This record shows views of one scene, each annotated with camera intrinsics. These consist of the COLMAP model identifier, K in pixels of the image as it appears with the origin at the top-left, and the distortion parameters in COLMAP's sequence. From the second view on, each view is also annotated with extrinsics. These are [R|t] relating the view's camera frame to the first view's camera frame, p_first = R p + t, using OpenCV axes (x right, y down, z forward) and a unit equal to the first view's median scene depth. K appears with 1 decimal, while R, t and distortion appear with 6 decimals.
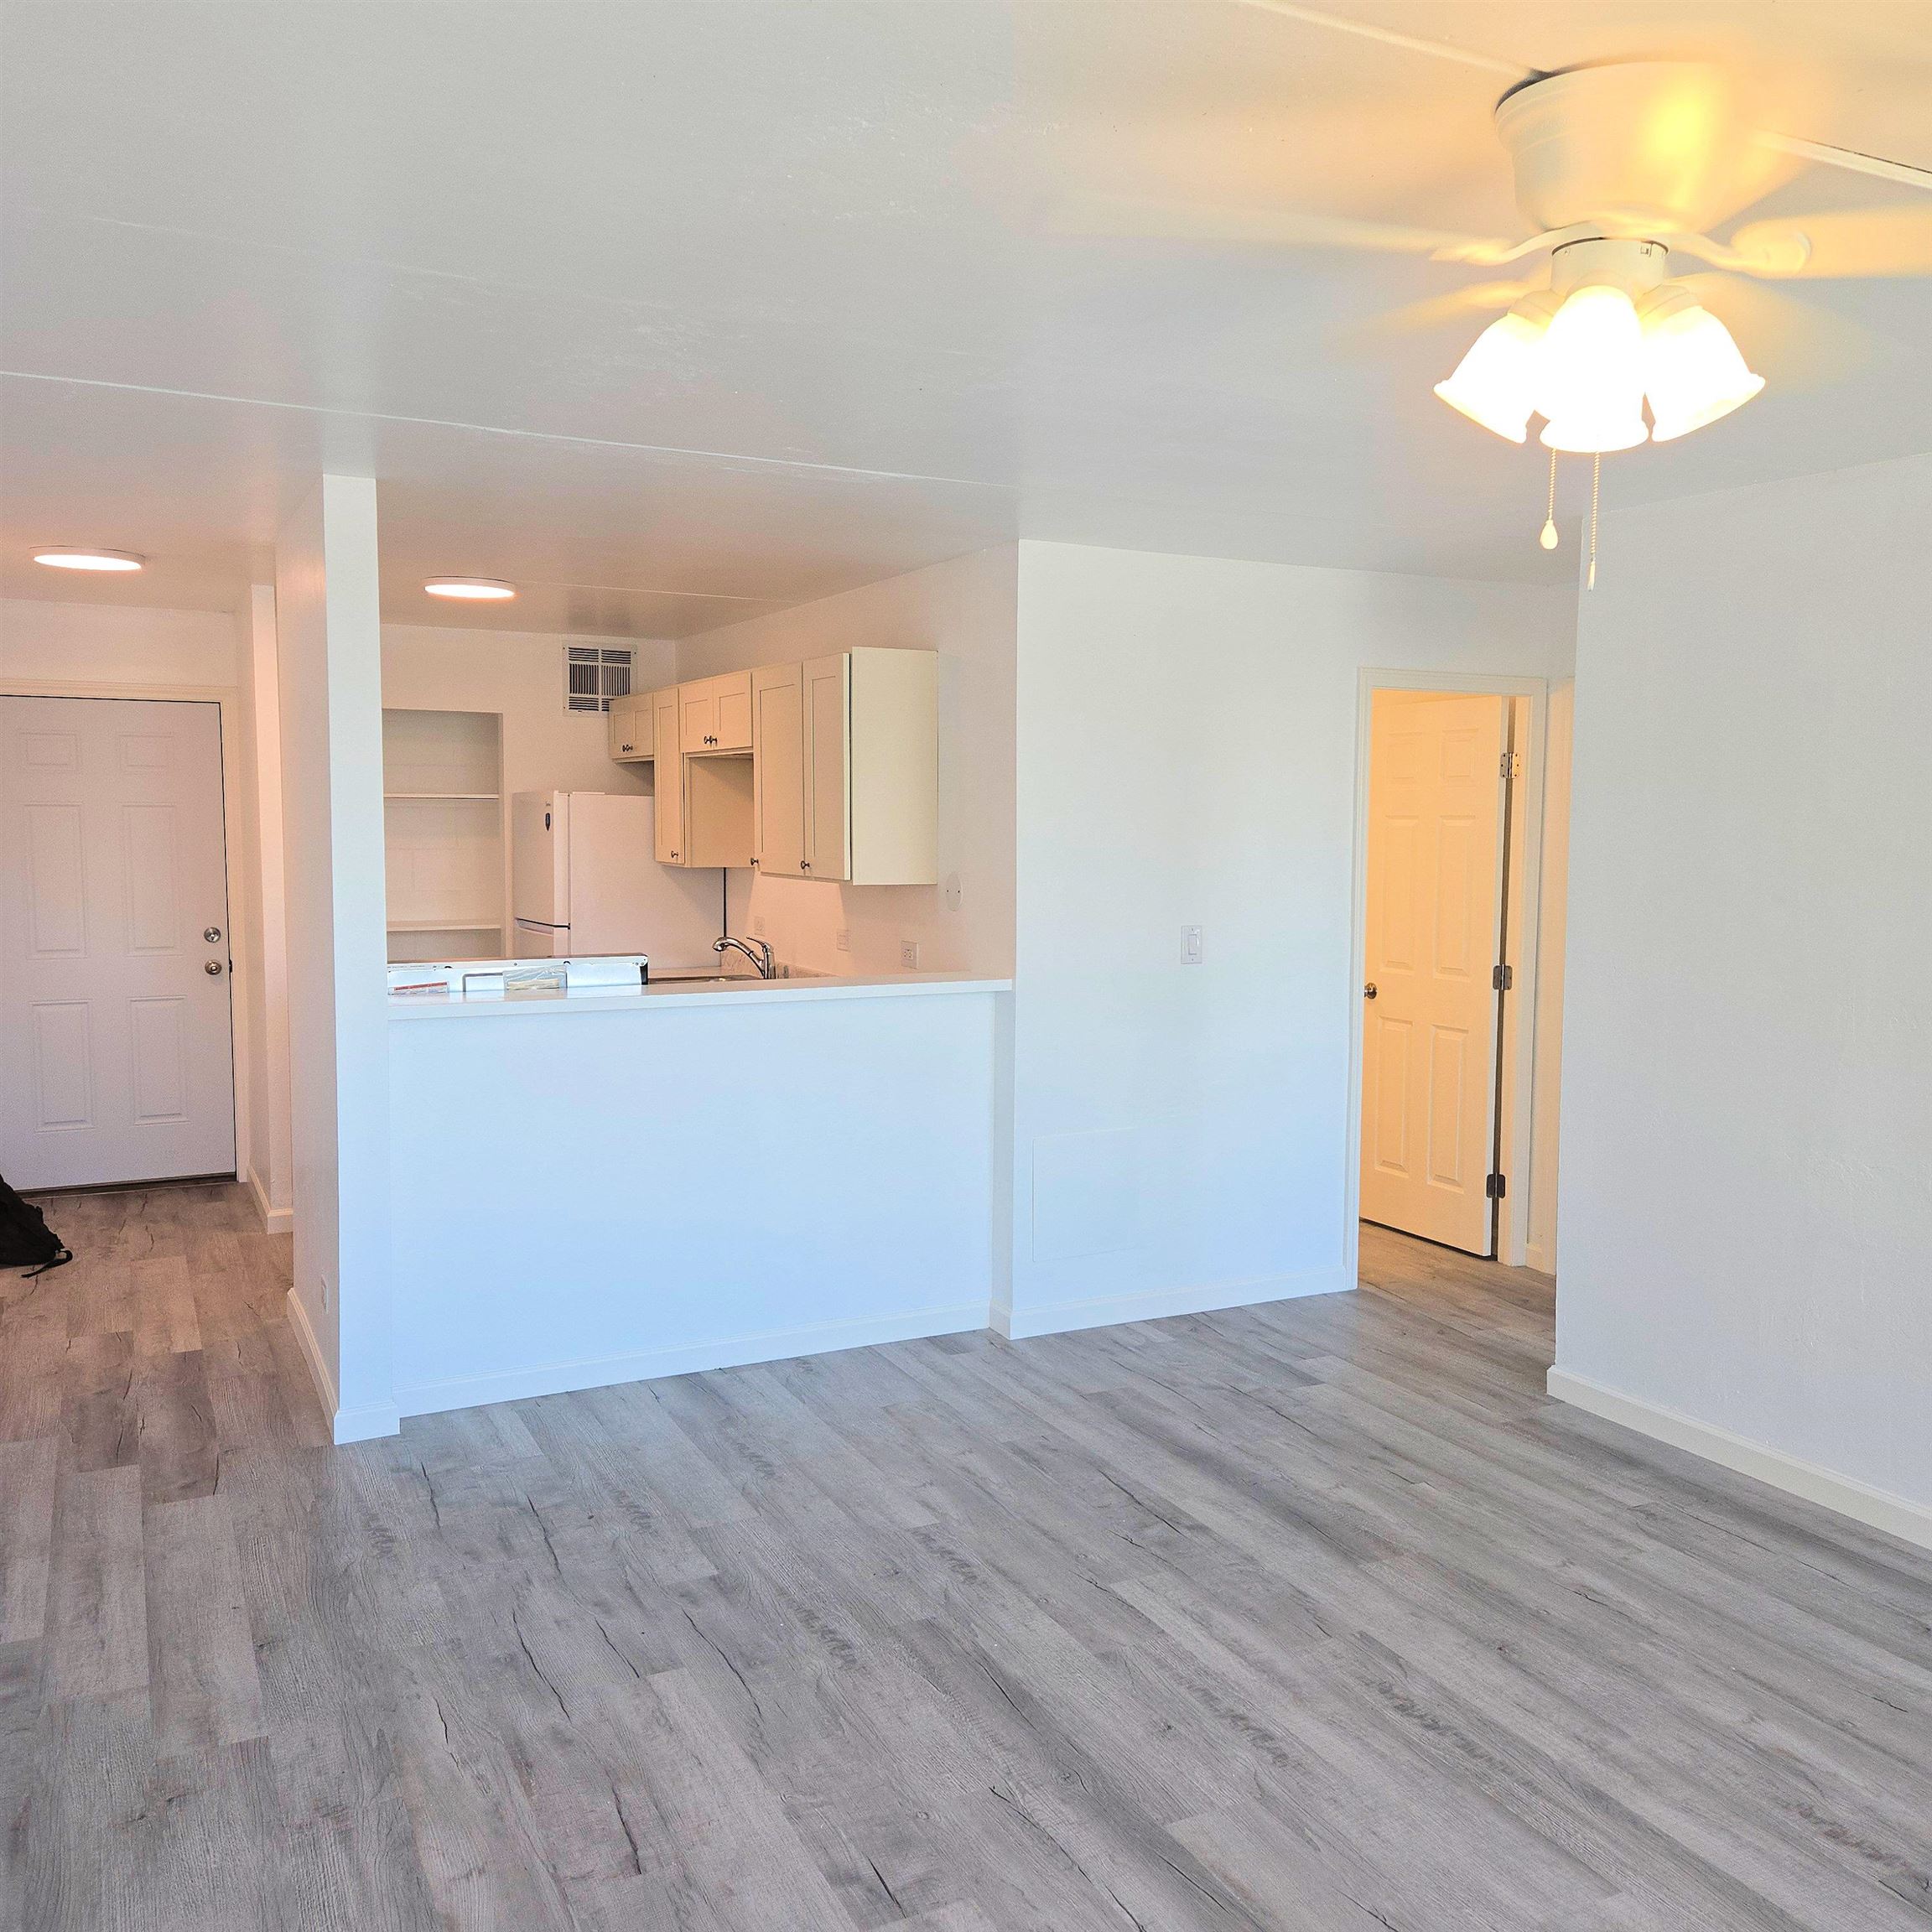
lens RADIAL K [[1737.3, 0, 994.3], [0, 1737.3, 966.4], [0, 0, 1]] dist [0.124165, -0.130683]
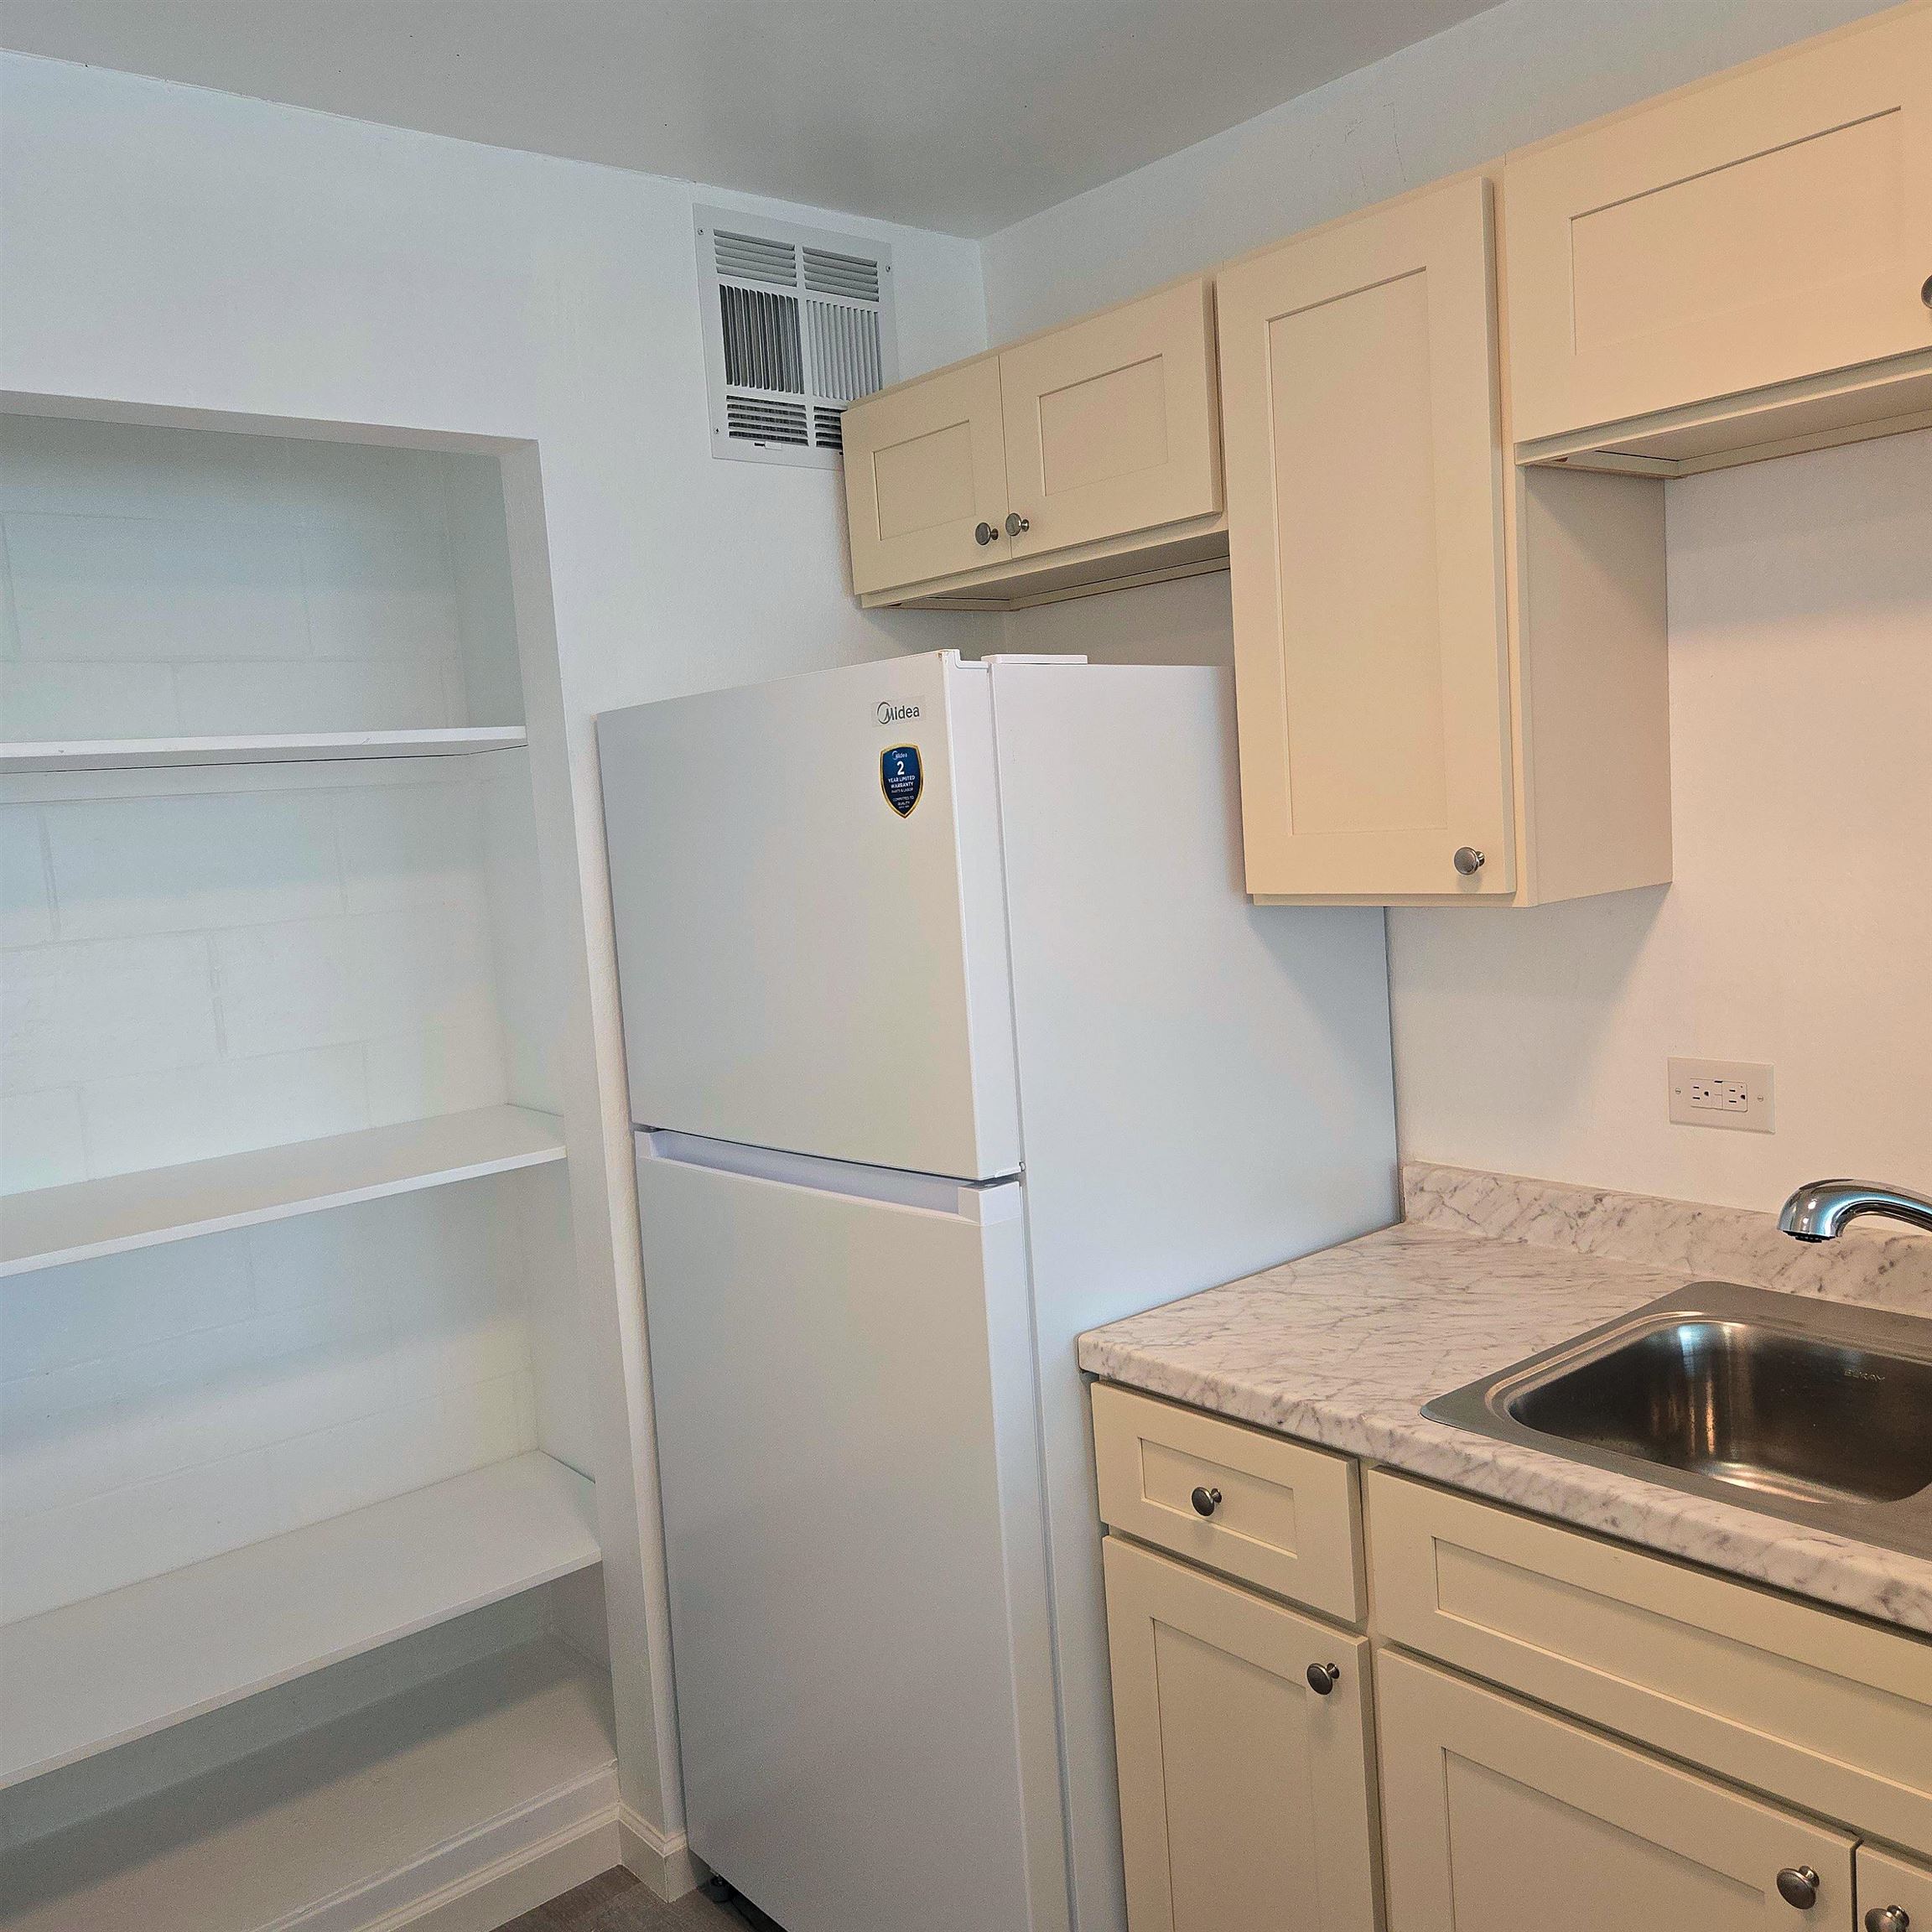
lens RADIAL K [[1737.3, 0, 994.3], [0, 1737.3, 966.4], [0, 0, 1]] dist [0.124165, -0.130683]
pose [[0.966976, -0.097883, 0.235321, -0.279328], [0.097015, 0.995165, 0.015290, -0.053024], [-0.235680, 0.008045, 0.971797, 0.684579]]
